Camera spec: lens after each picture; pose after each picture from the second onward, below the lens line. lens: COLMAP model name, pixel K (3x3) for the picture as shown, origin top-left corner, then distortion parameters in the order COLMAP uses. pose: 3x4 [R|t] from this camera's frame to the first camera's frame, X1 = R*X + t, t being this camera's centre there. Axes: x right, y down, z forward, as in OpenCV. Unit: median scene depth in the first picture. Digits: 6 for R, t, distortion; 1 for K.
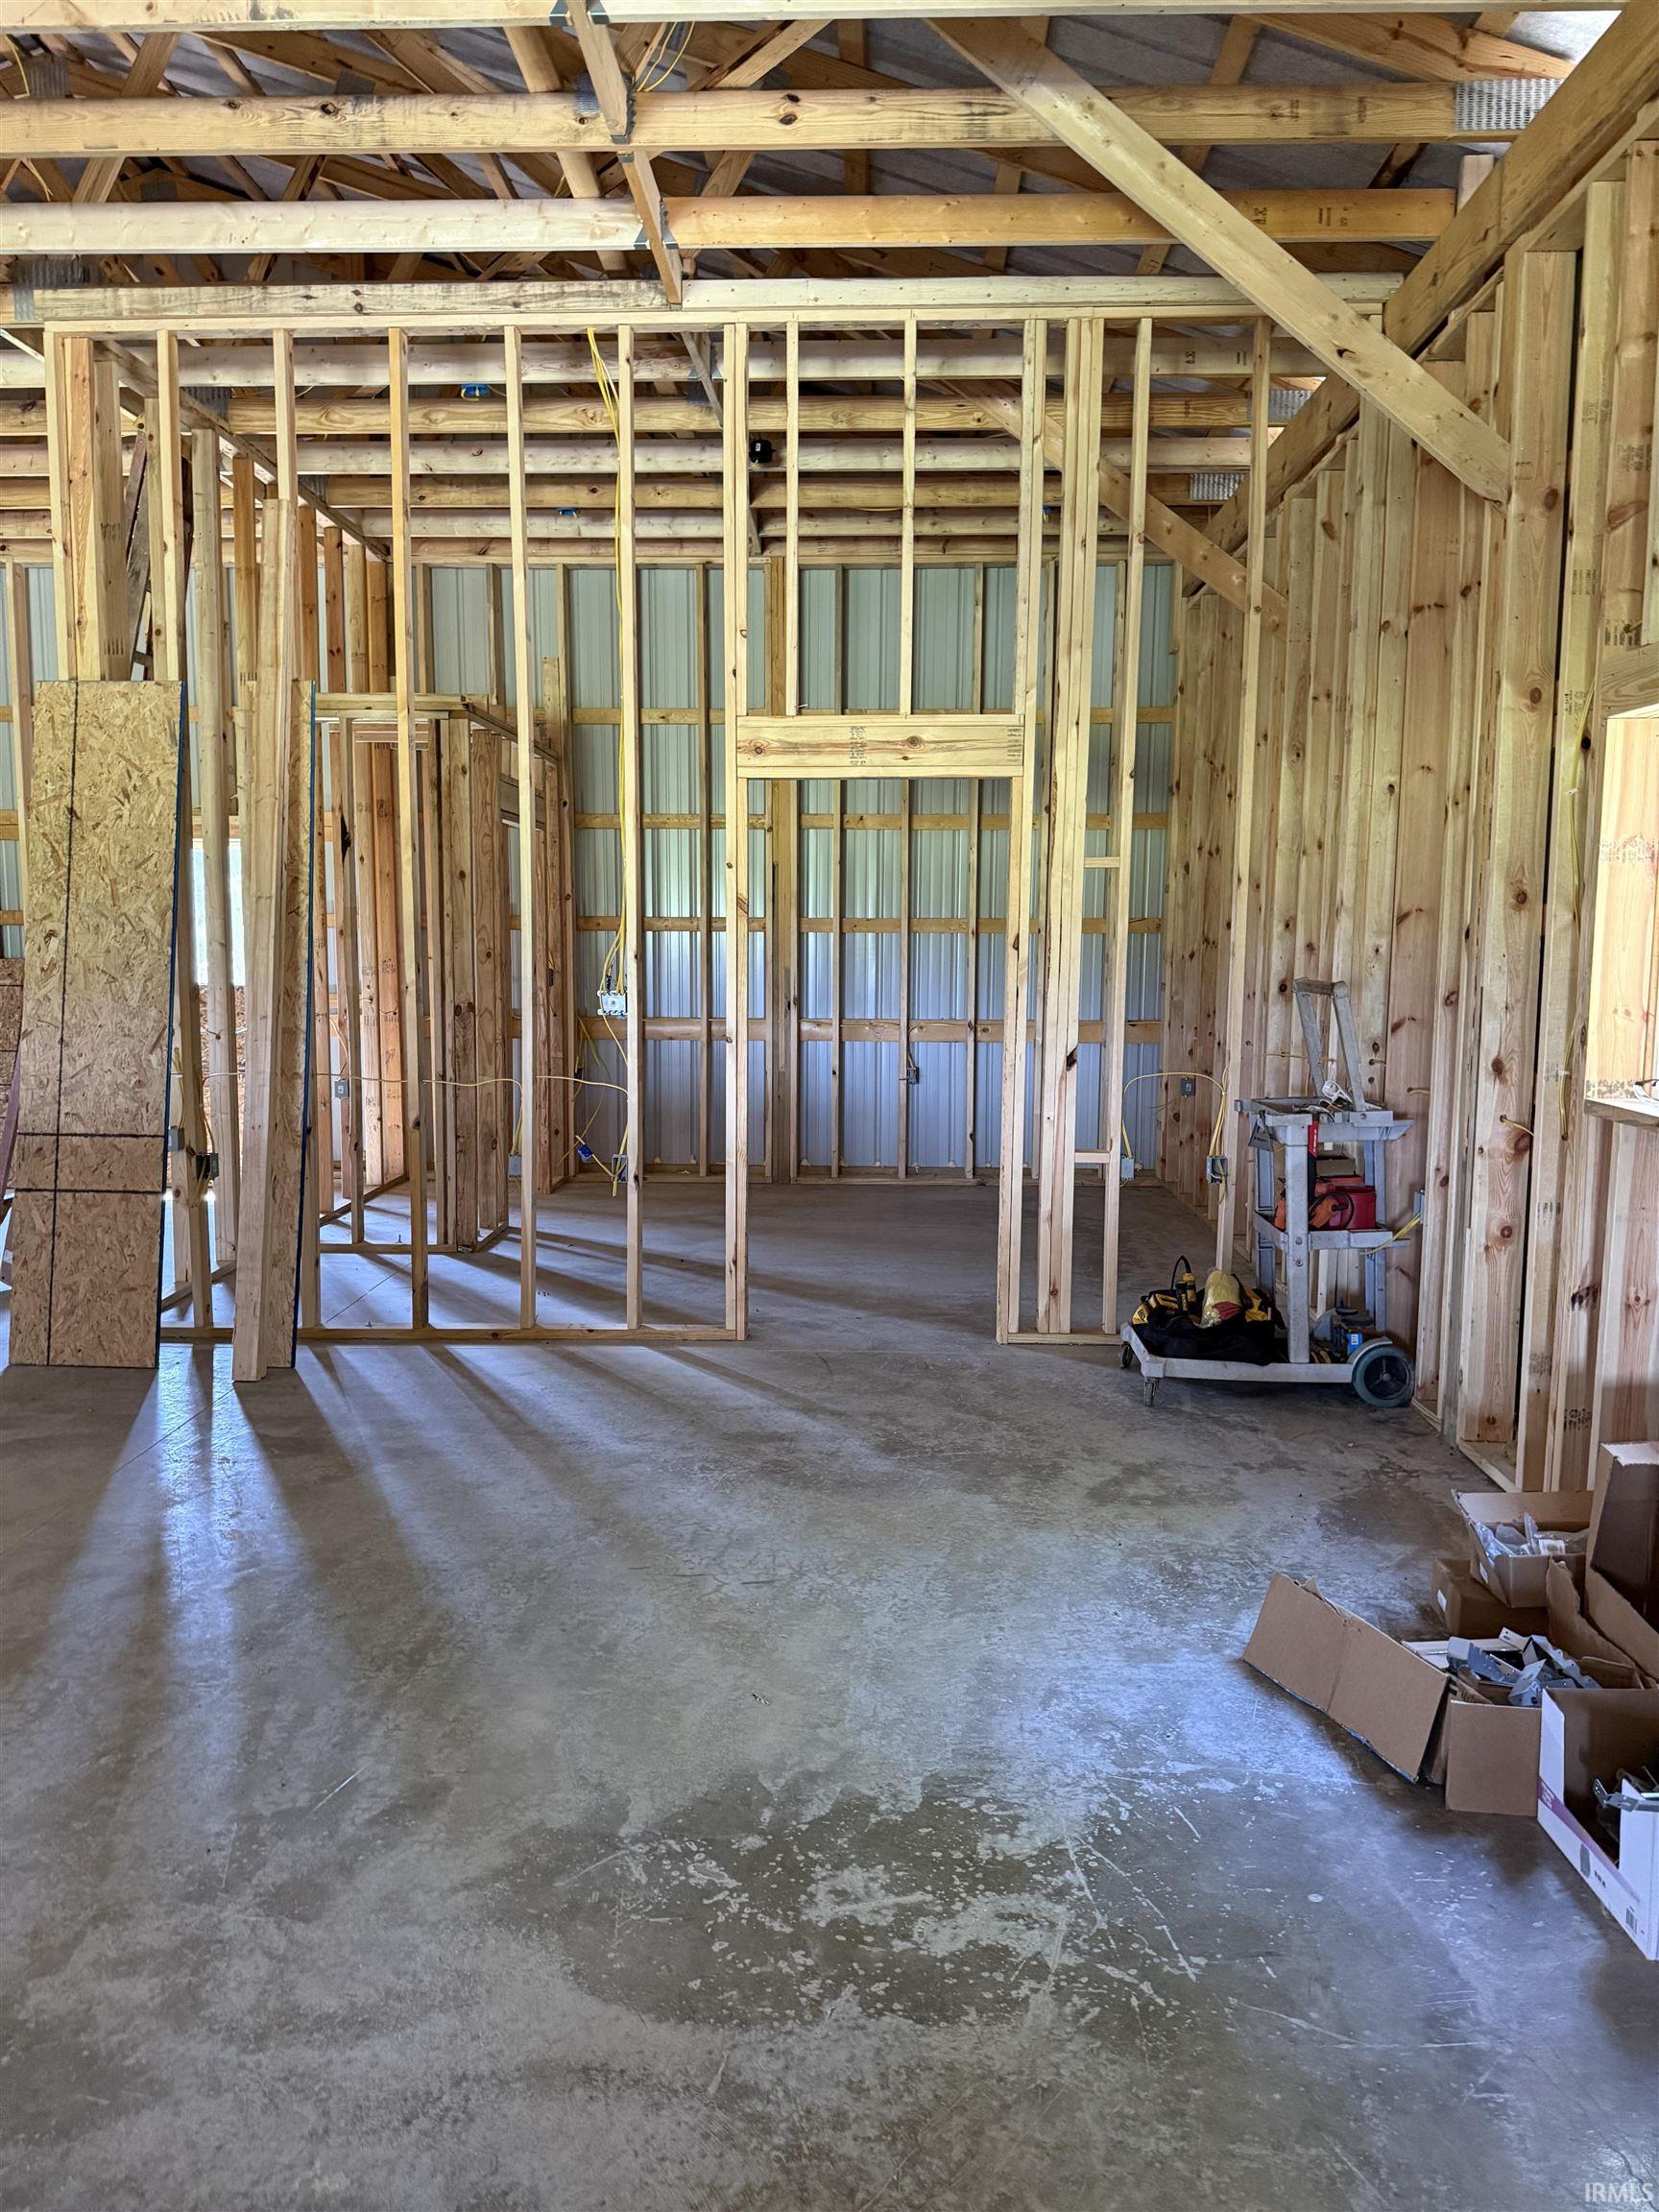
lens RADIAL K [[1558.3, 0, 803.9], [0, 1558.3, 1105.5], [0, 0, 1]] dist [0.116249, -0.219851]
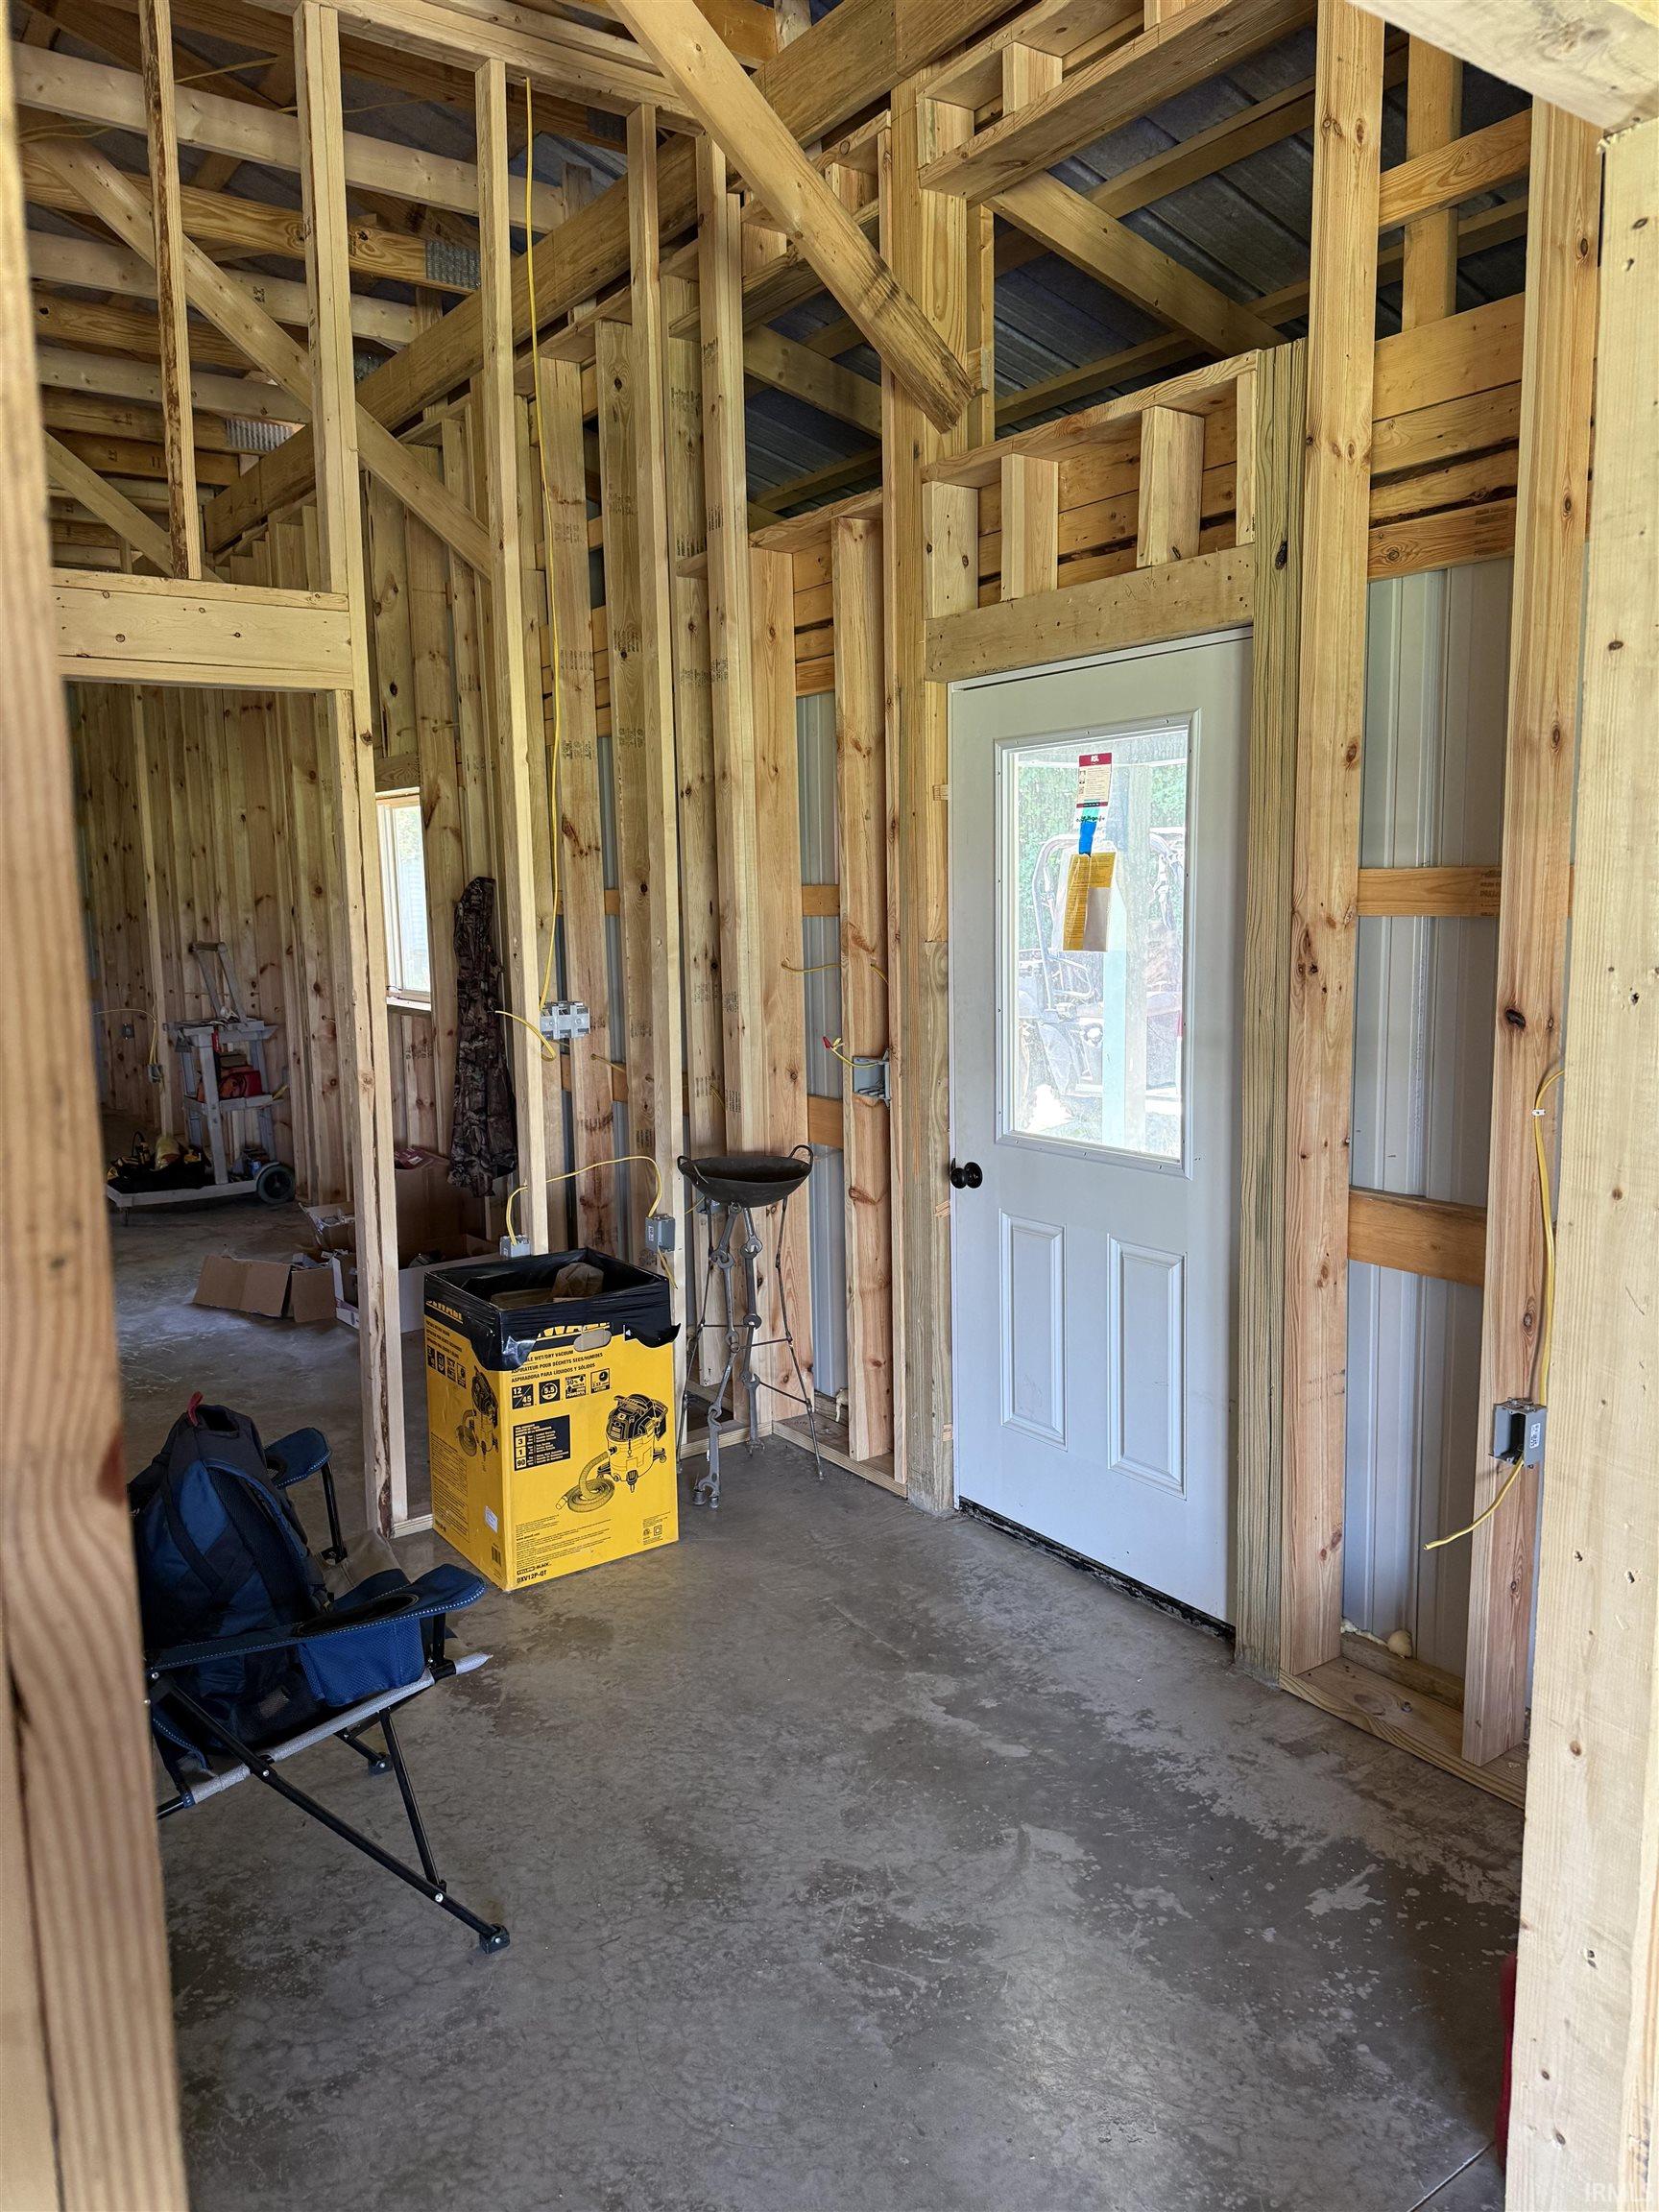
lens RADIAL K [[1558.3, 0, 803.9], [0, 1558.3, 1105.5], [0, 0, 1]] dist [0.116249, -0.219851]
pose [[0.794769, -0.102278, 0.598231, -0.154902], [0.089724, 0.994668, 0.050854, 0.054254], [-0.600243, 0.013258, 0.799708, -0.595538]]
